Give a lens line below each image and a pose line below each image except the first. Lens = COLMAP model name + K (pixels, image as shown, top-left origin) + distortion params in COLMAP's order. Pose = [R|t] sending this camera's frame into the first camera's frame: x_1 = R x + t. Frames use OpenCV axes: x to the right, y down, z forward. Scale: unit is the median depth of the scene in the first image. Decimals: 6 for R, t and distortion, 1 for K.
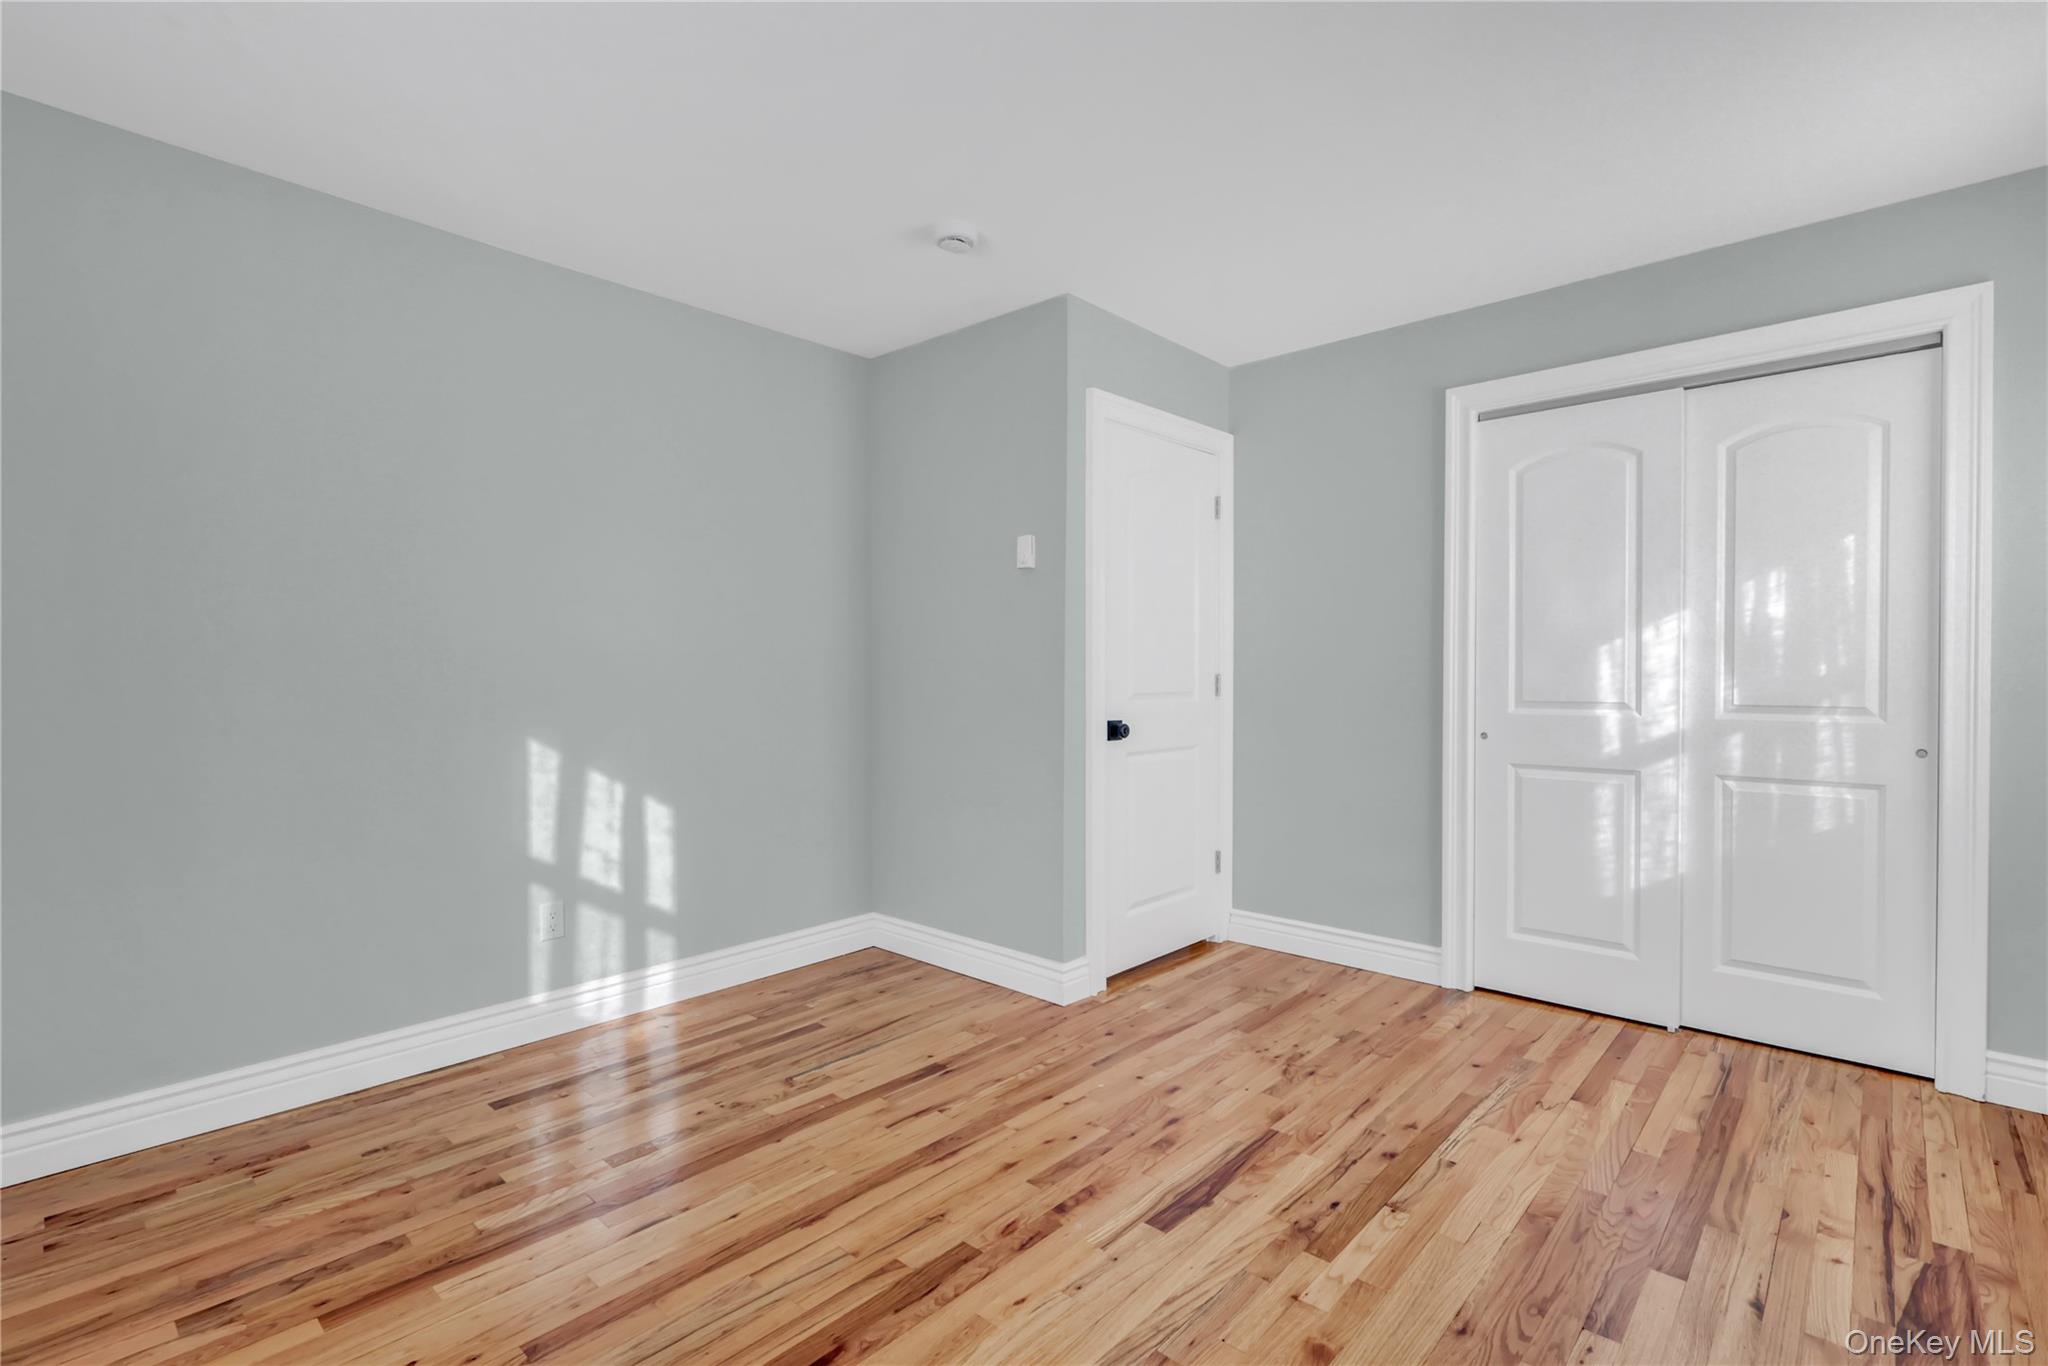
lens RADIAL K [[944.3, 0, 1026.9], [0, 944.3, 680.0], [0, 0, 1]] dist [0.002796, 0.000907]
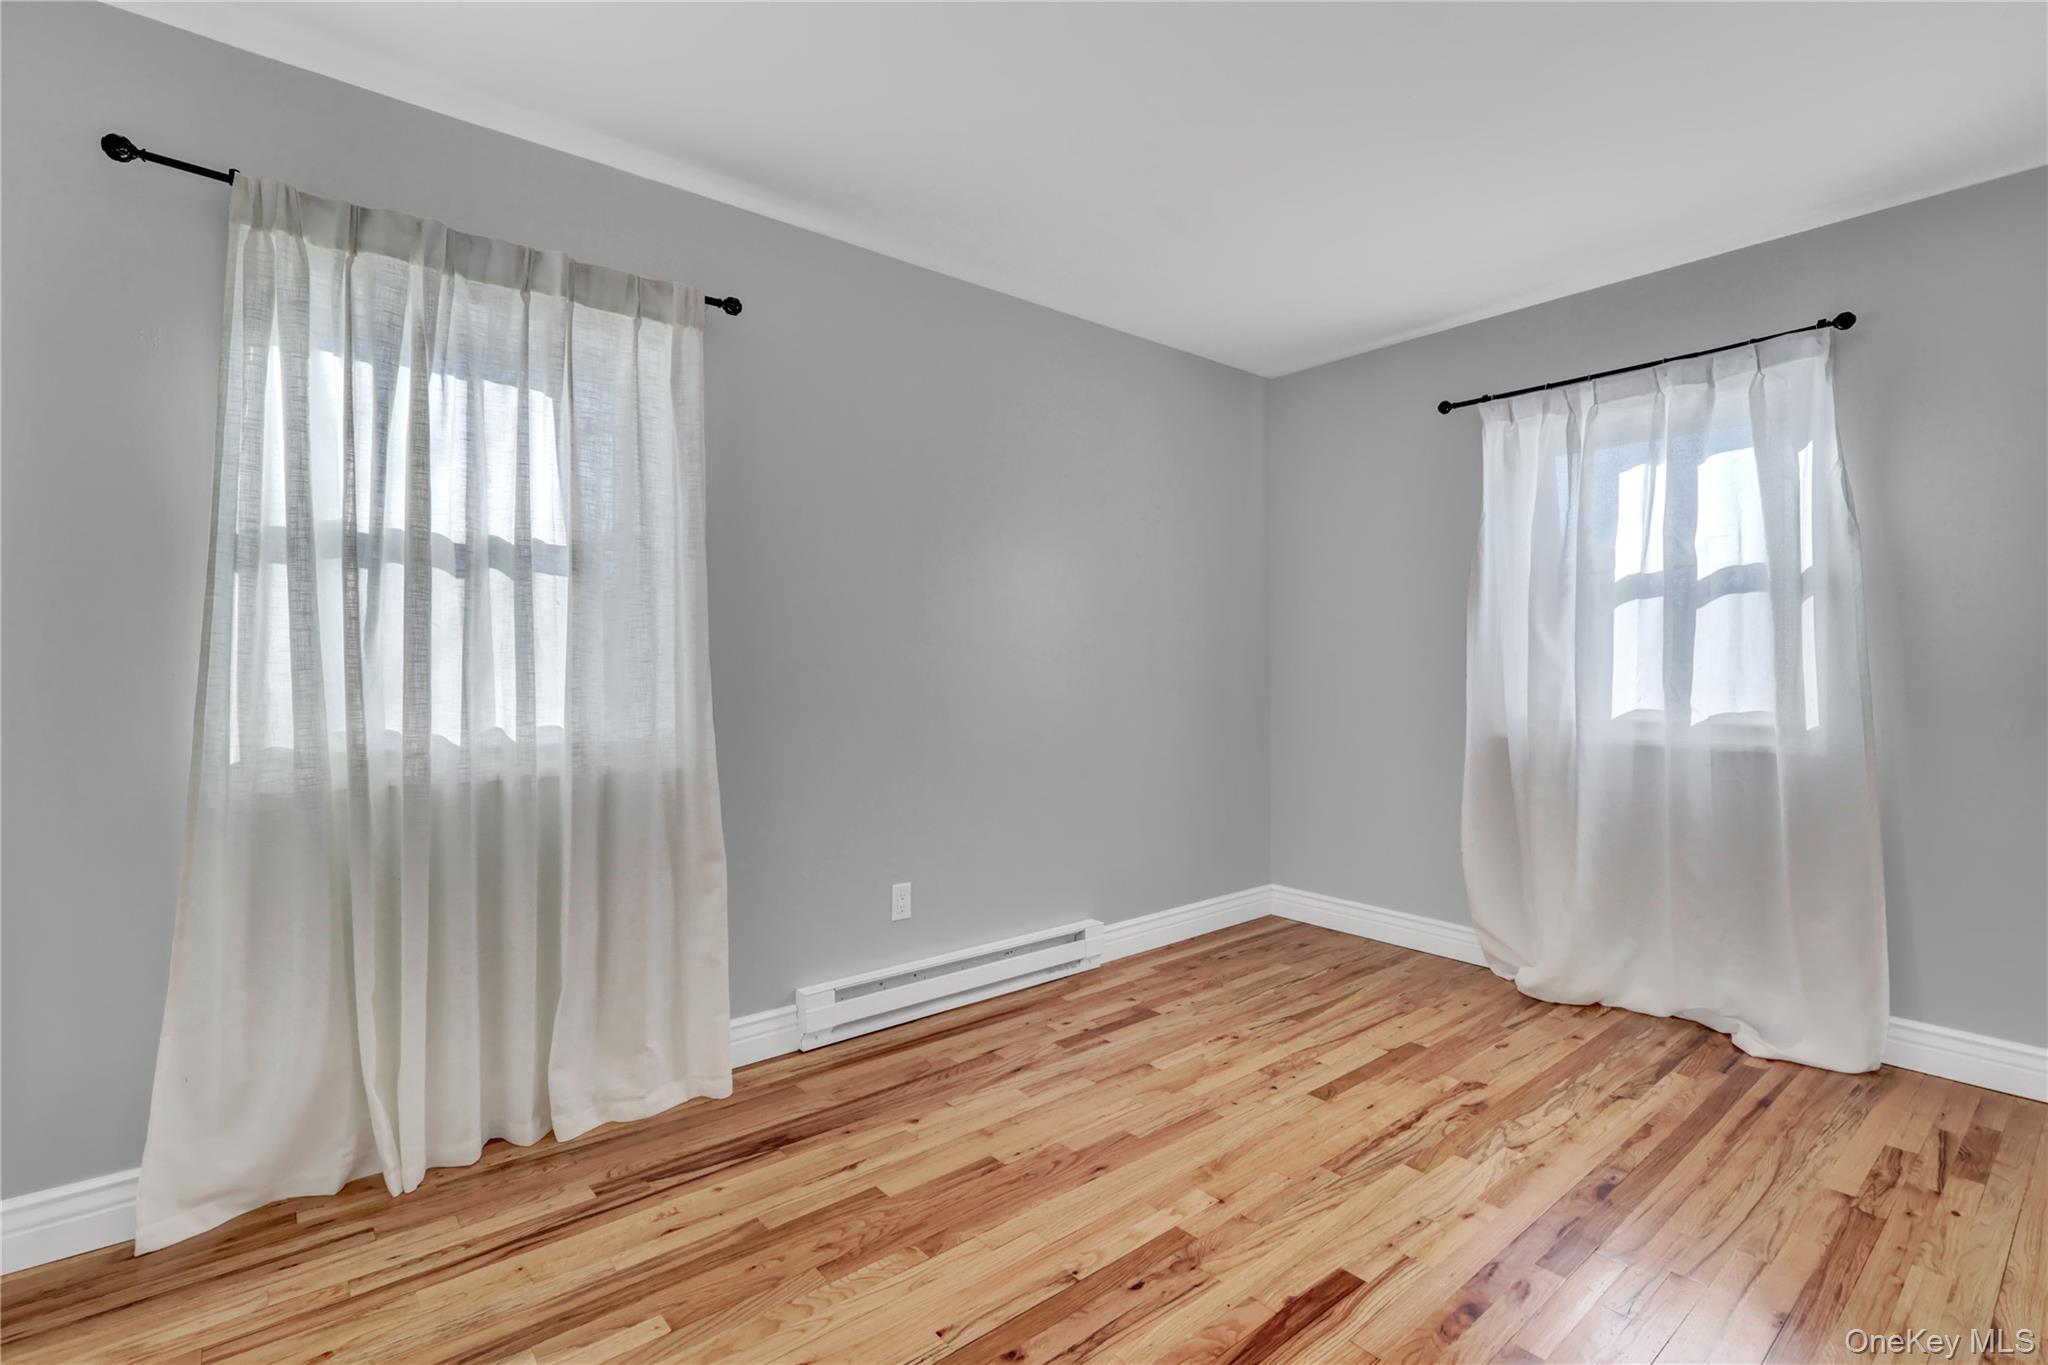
lens RADIAL K [[944.3, 0, 1024.9], [0, 944.3, 671.5], [0, 0, 1]] dist [0.002796, 0.000907]
pose [[-0.990169, -0.000953, 0.139870, 0.320957], [0.000513, 0.999945, 0.010449, -0.011045], [-0.139873, 0.010418, -0.990115, 1.938445]]
